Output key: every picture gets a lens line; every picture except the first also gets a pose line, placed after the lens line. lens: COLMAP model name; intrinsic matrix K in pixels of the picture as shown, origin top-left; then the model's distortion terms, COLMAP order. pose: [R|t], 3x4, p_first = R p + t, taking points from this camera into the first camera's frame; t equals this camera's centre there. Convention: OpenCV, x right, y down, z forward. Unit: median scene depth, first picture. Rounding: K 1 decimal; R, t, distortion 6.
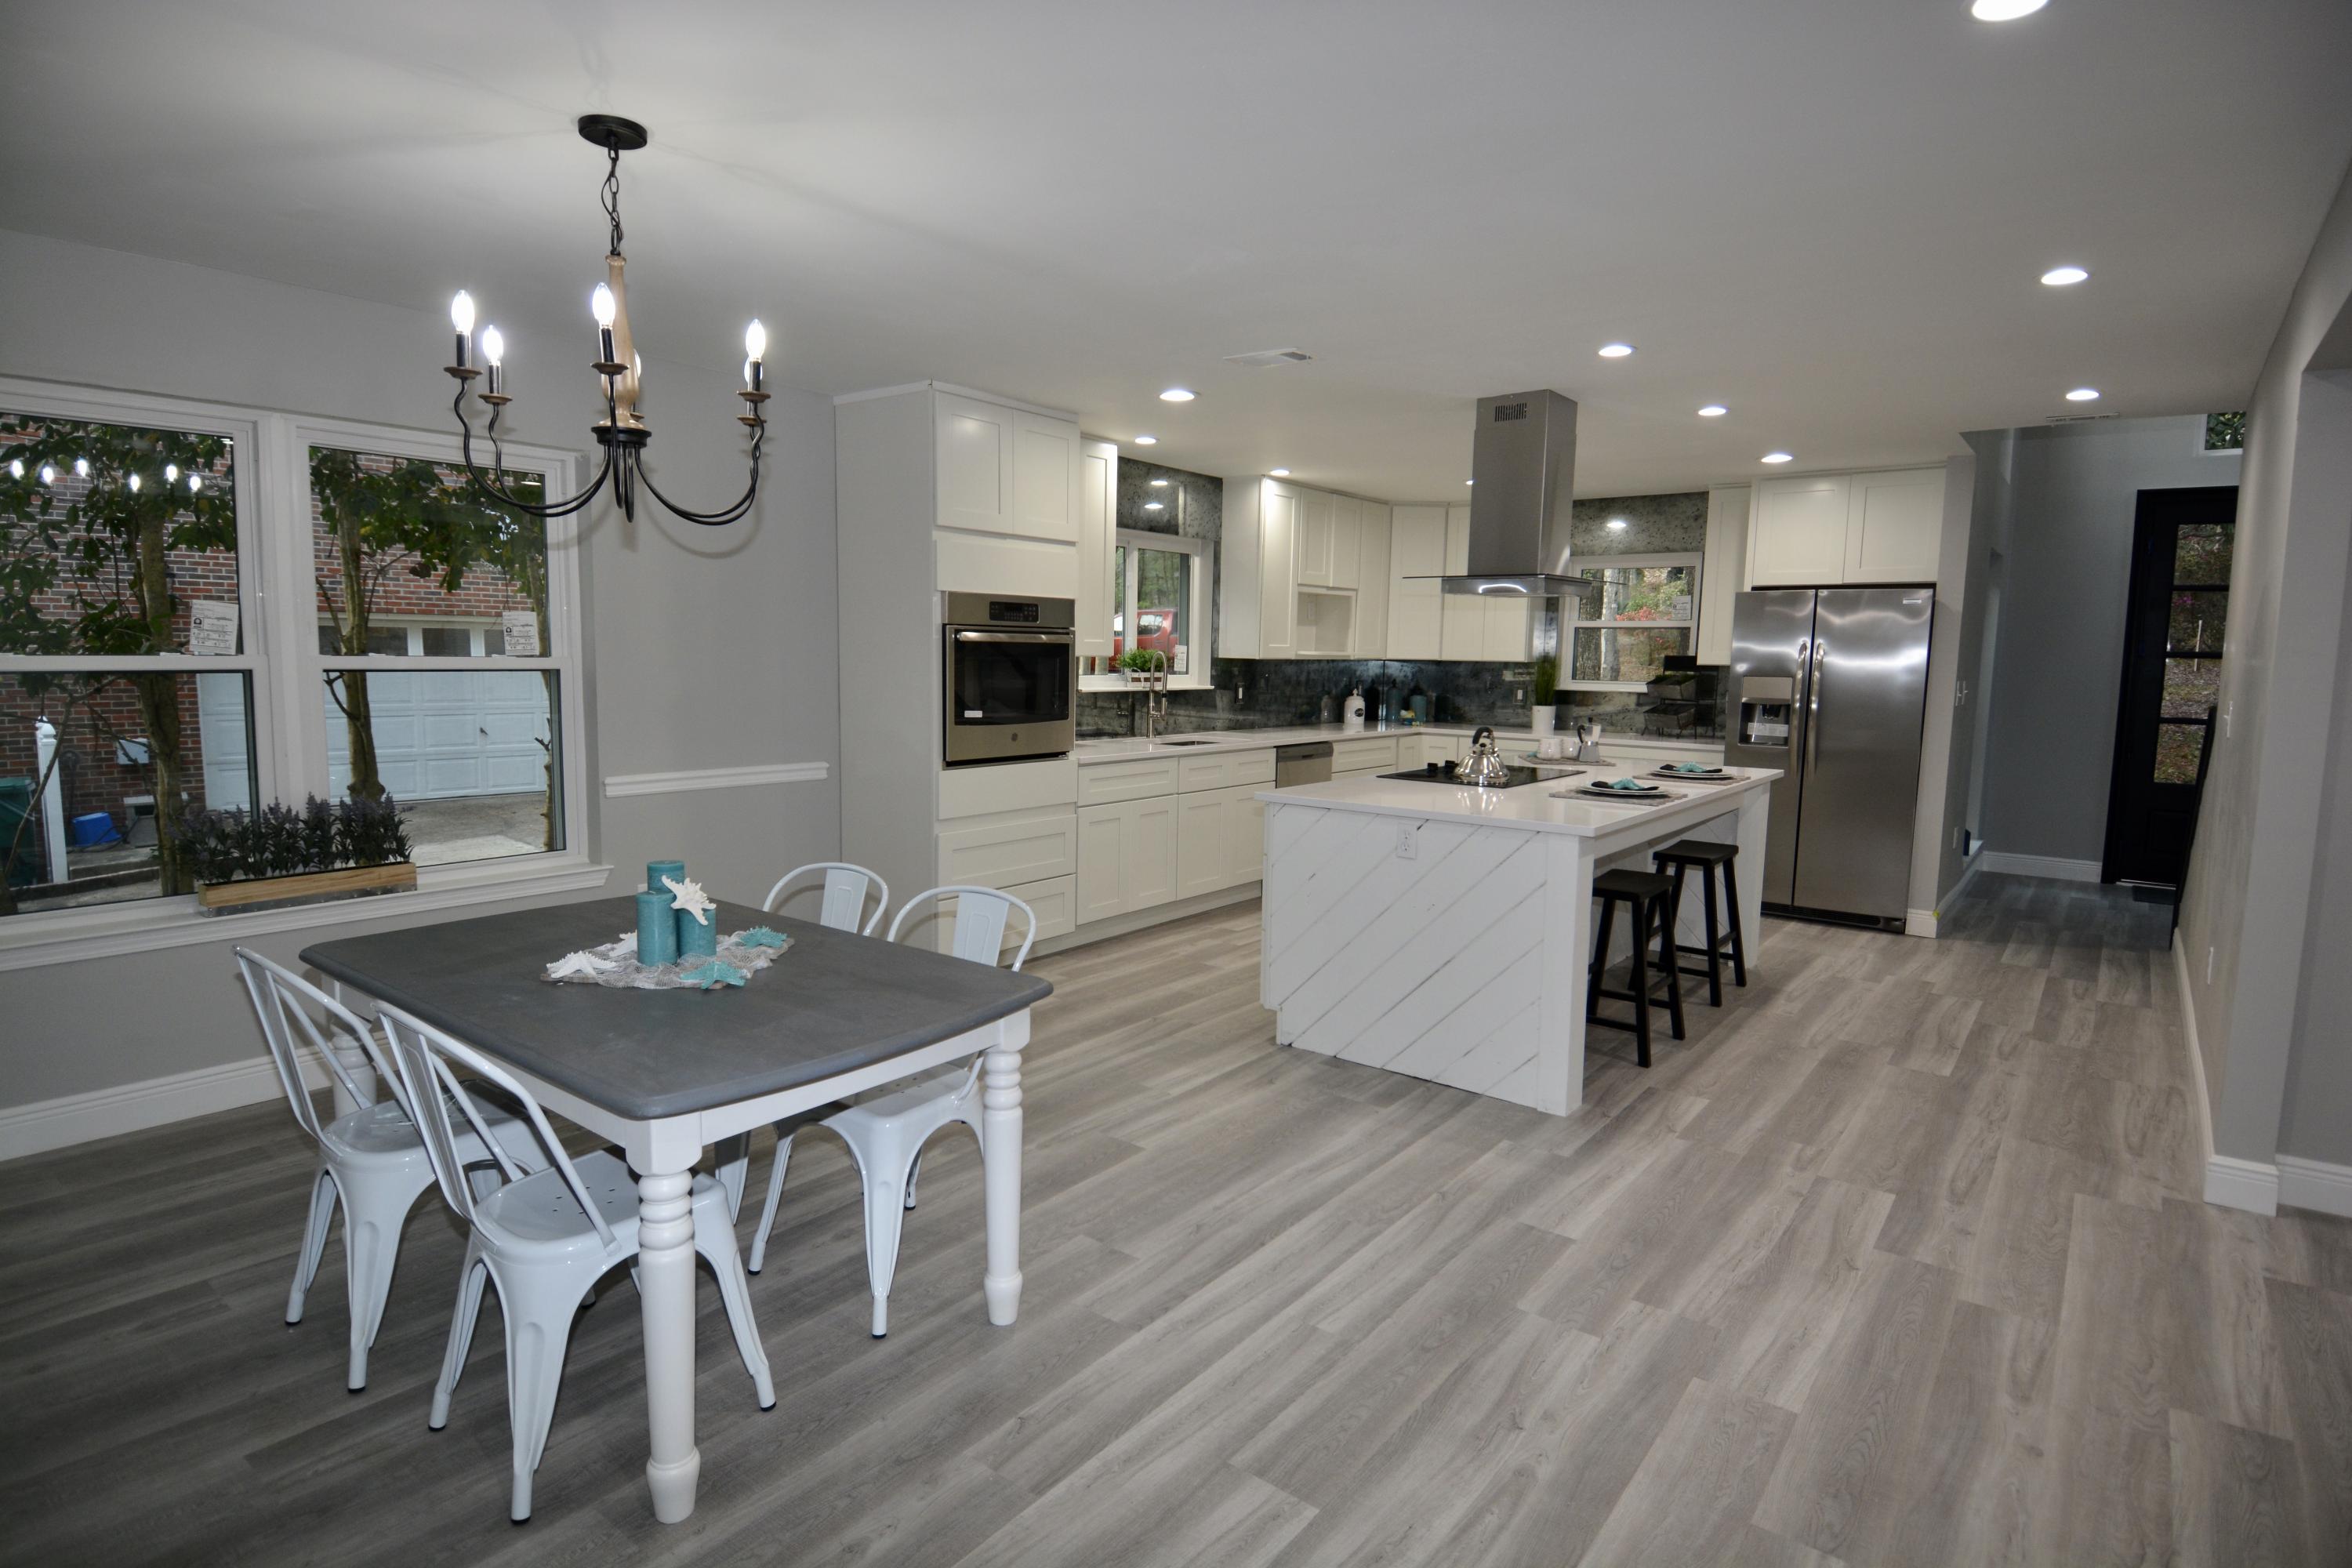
lens RADIAL K [[1211.9, 0, 1168.3], [0, 1211.9, 778.5], [0, 0, 1]] dist [0.059335, -0.065876]
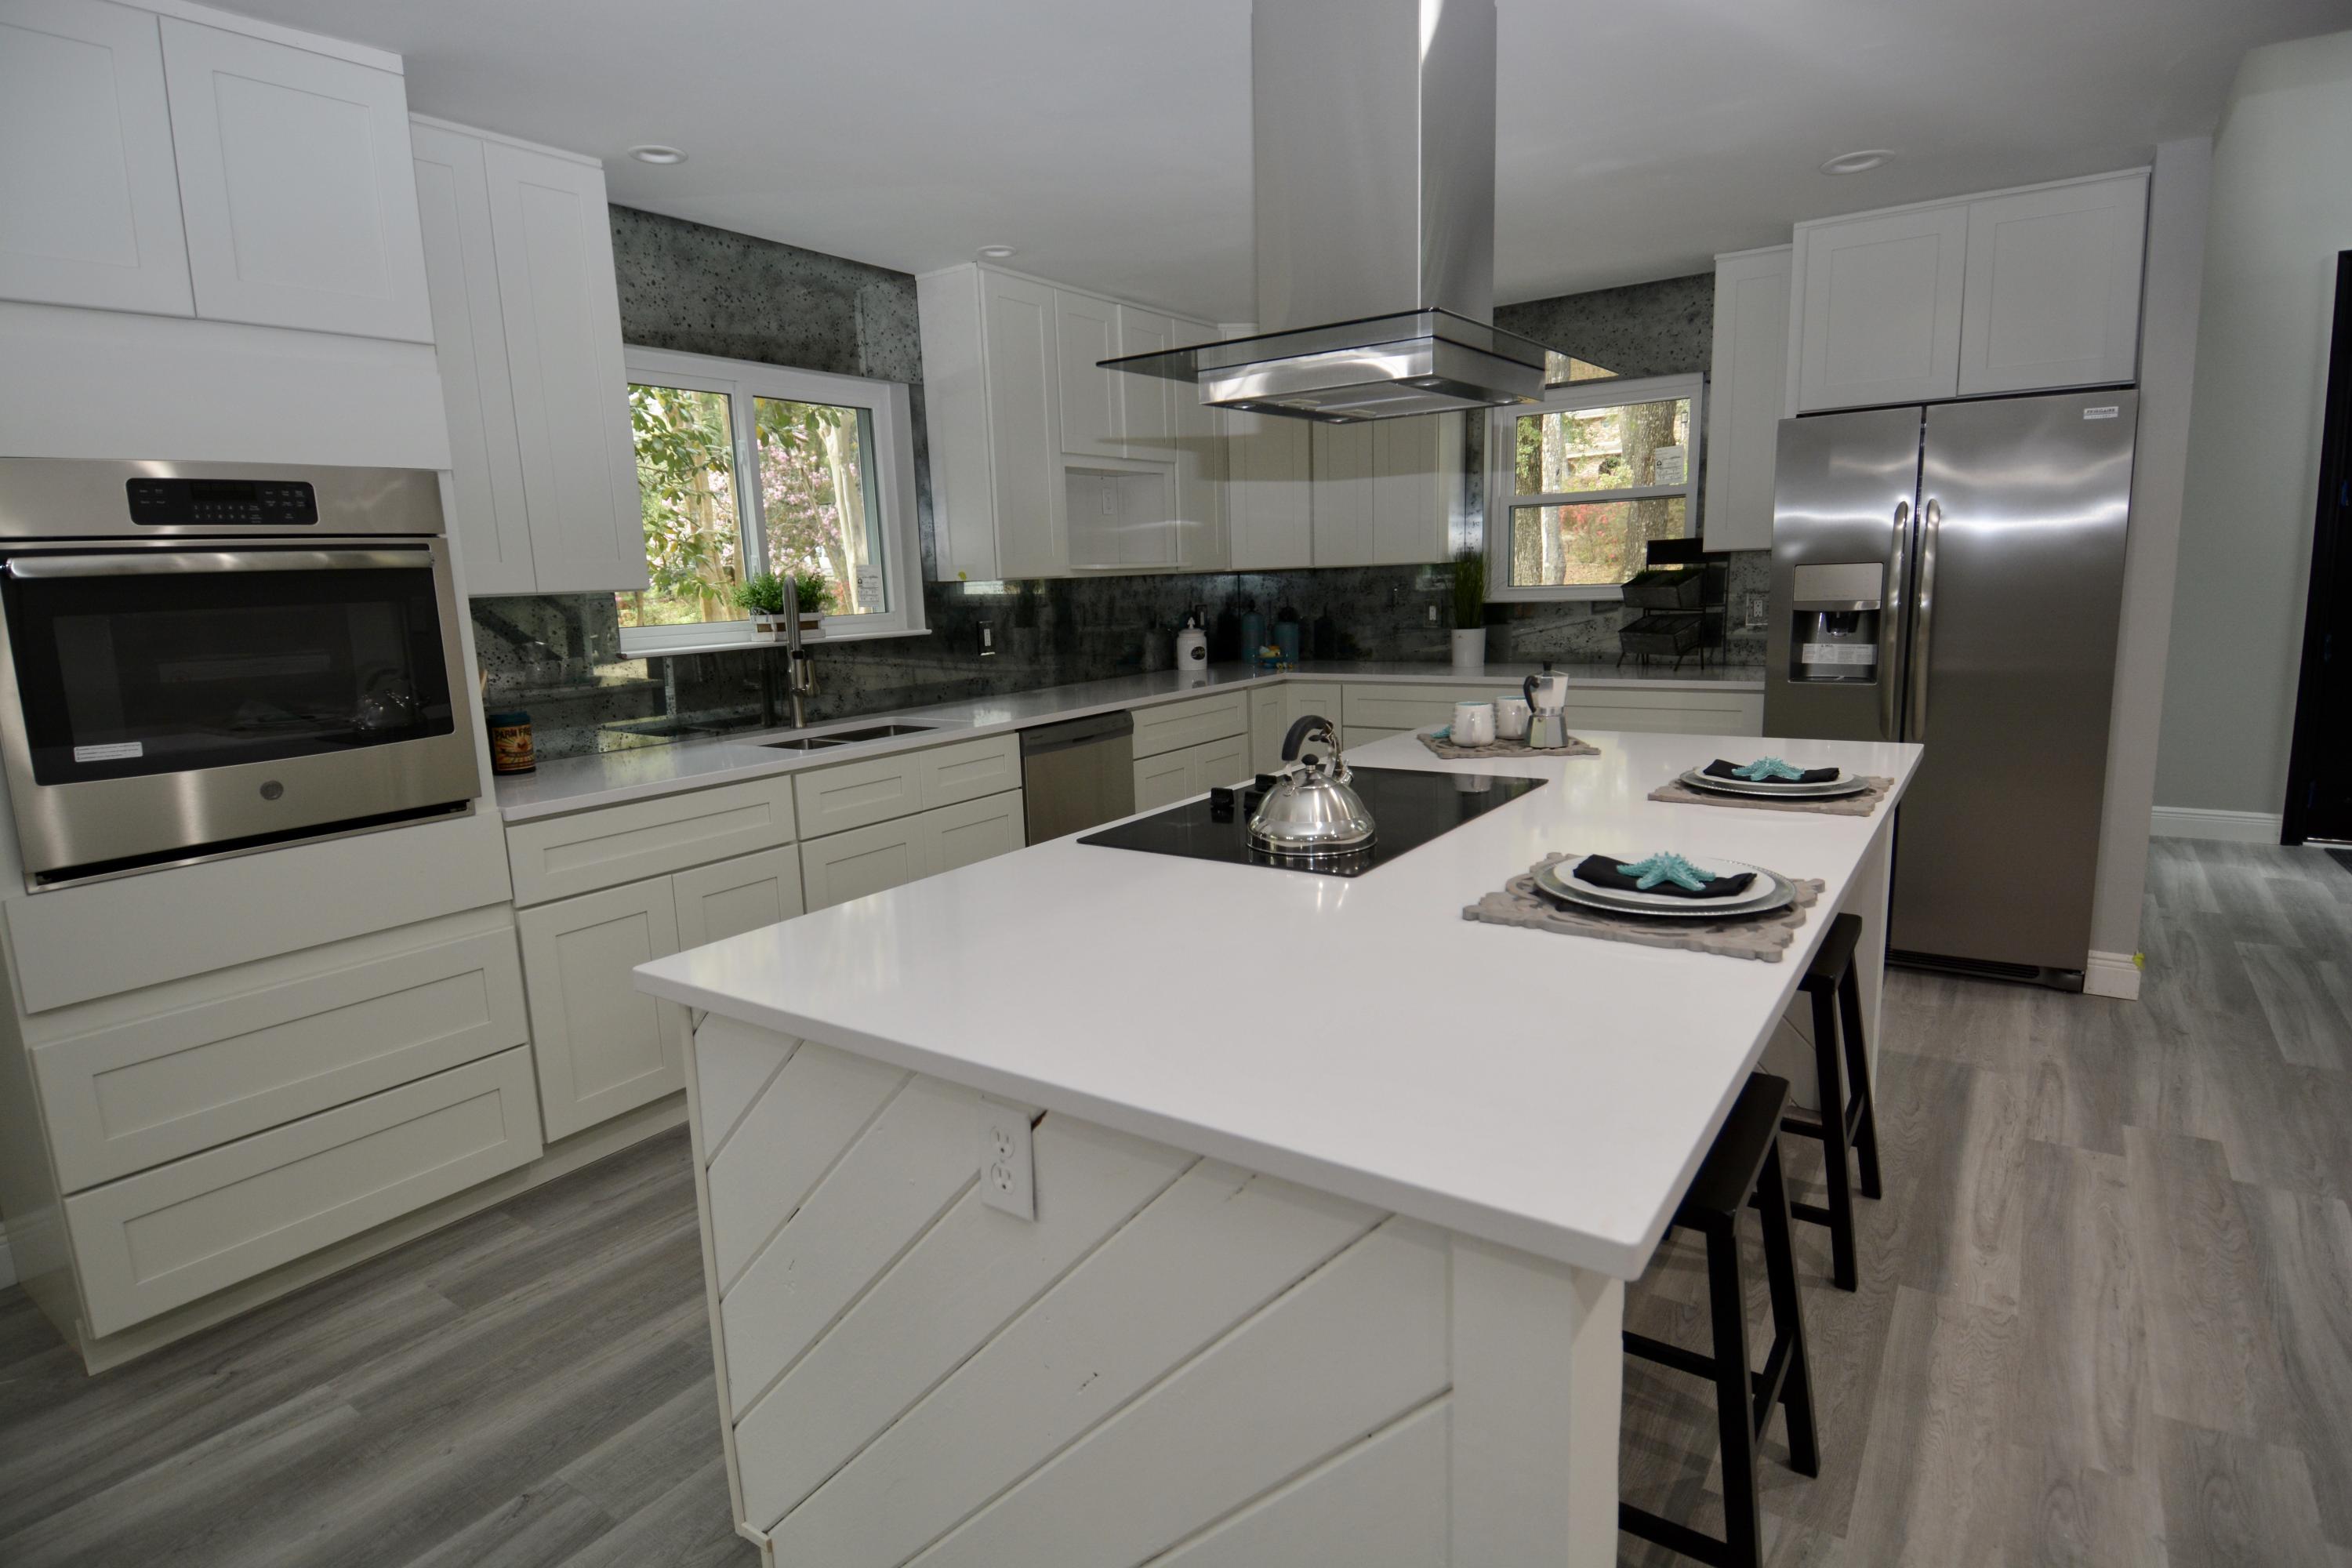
lens RADIAL K [[1211.9, 0, 1168.3], [0, 1211.9, 778.5], [0, 0, 1]] dist [0.059335, -0.065876]
pose [[0.997200, -0.061815, 0.042086, 0.135620], [0.059120, 0.996291, 0.062527, -0.035422], [-0.045795, -0.059863, 0.997156, 0.412287]]
